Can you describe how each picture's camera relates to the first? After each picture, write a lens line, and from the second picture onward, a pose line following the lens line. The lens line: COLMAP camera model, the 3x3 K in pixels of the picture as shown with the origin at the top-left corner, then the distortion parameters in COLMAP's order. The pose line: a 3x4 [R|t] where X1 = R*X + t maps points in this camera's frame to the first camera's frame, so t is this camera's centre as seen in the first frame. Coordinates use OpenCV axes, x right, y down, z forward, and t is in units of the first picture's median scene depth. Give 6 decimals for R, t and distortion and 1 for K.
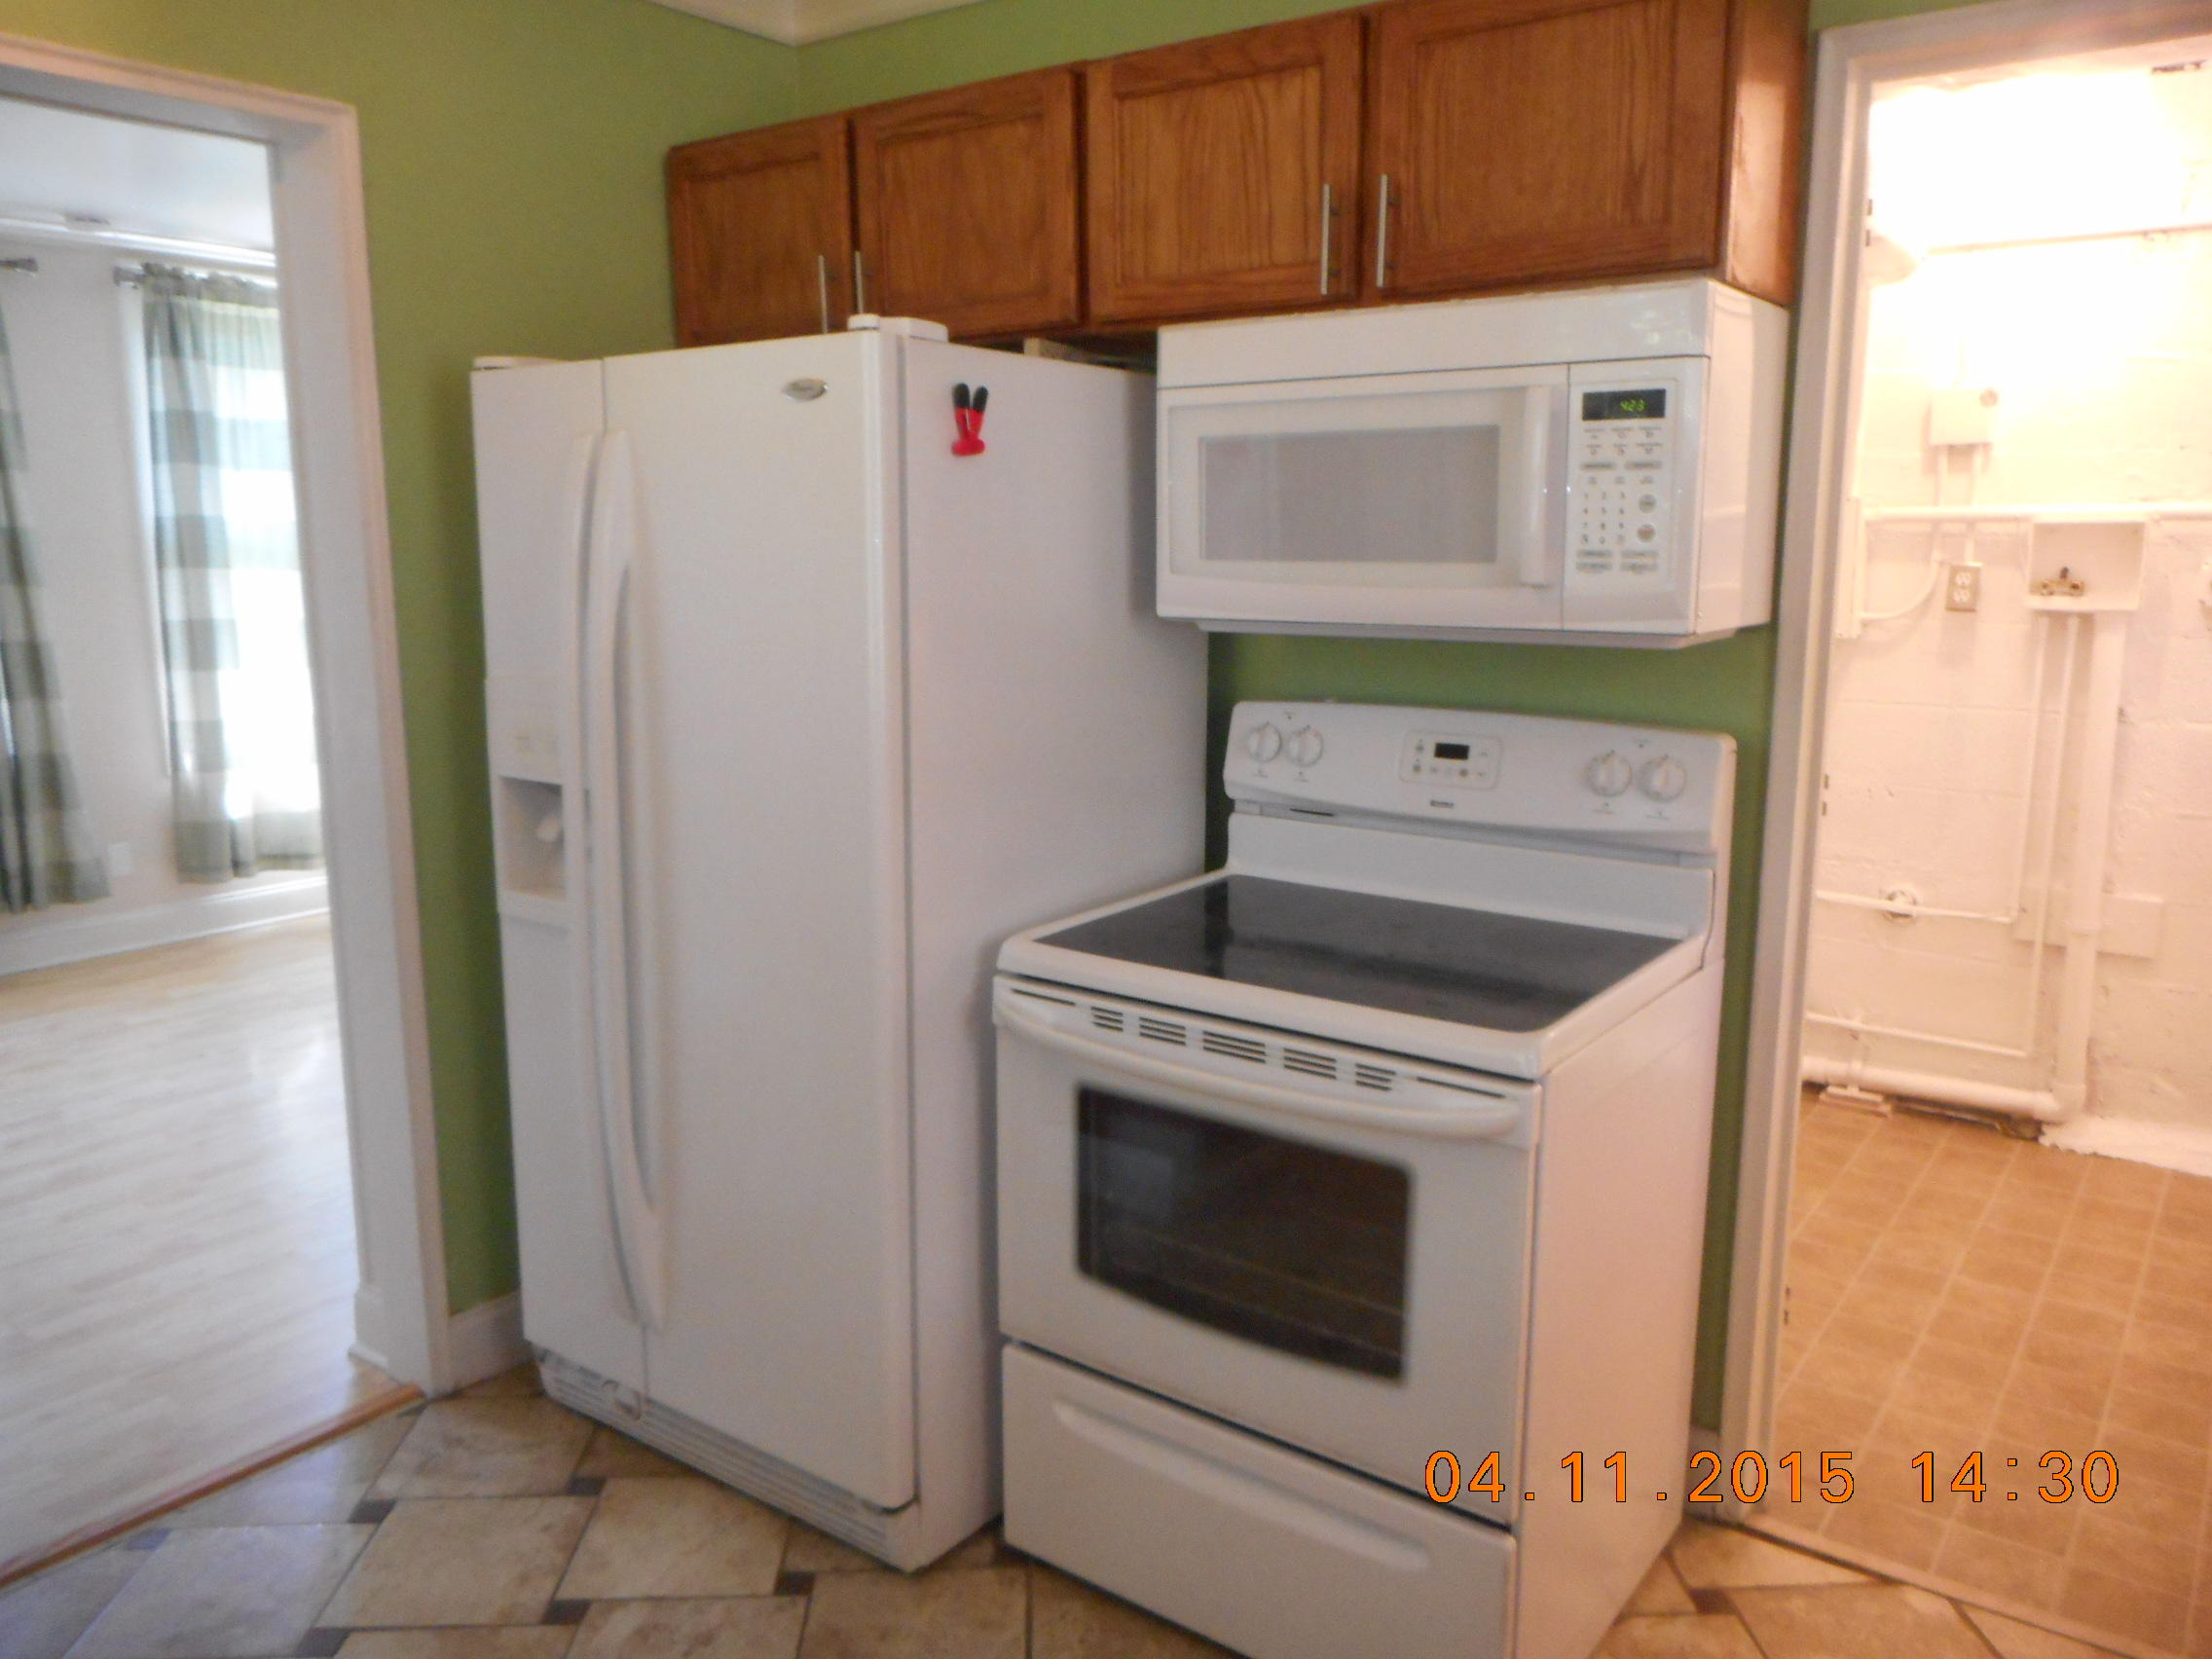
lens RADIAL K [[1661.2, 0, 1111.8], [0, 1661.2, 832.0], [0, 0, 1]] dist [-0.006798, -0.015273]
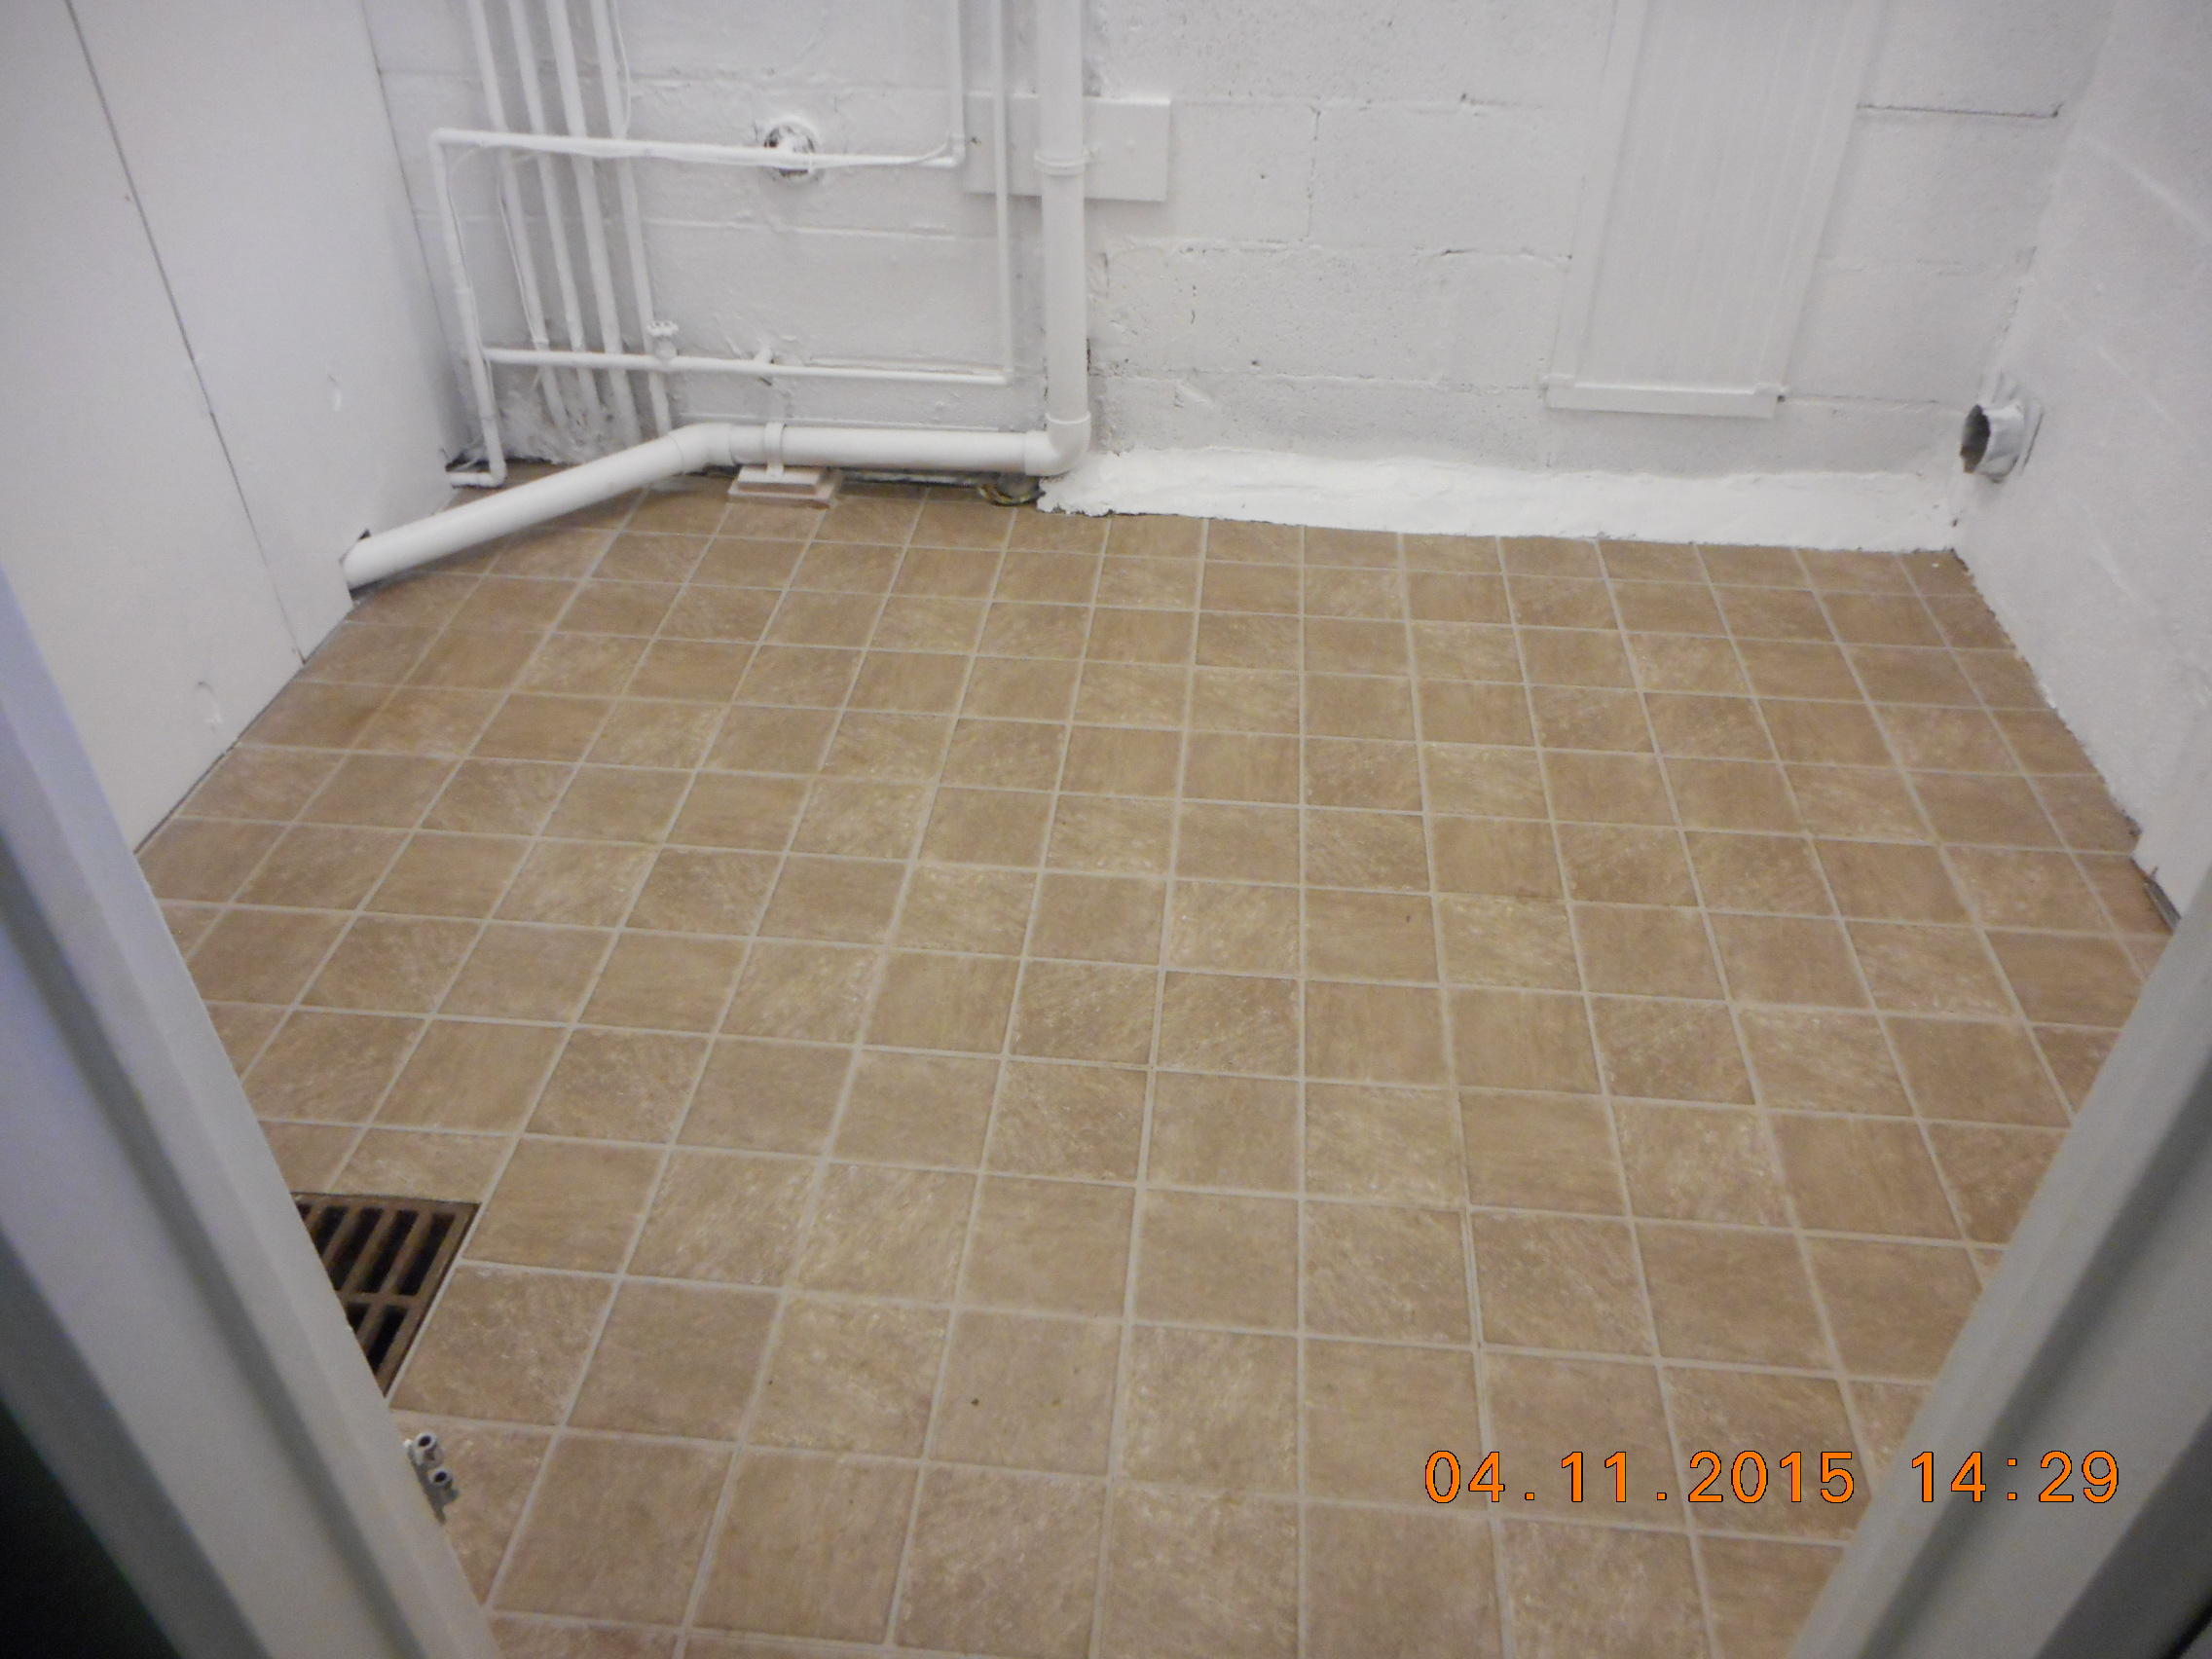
lens RADIAL K [[1661.2, 0, 1102.1], [0, 1661.2, 821.1], [0, 0, 1]] dist [-0.006798, -0.015273]
pose [[0.860234, -0.309909, 0.404912, 0.274433], [0.088779, 0.873005, 0.479564, -0.022187], [-0.502111, -0.376589, 0.778502, 0.420373]]
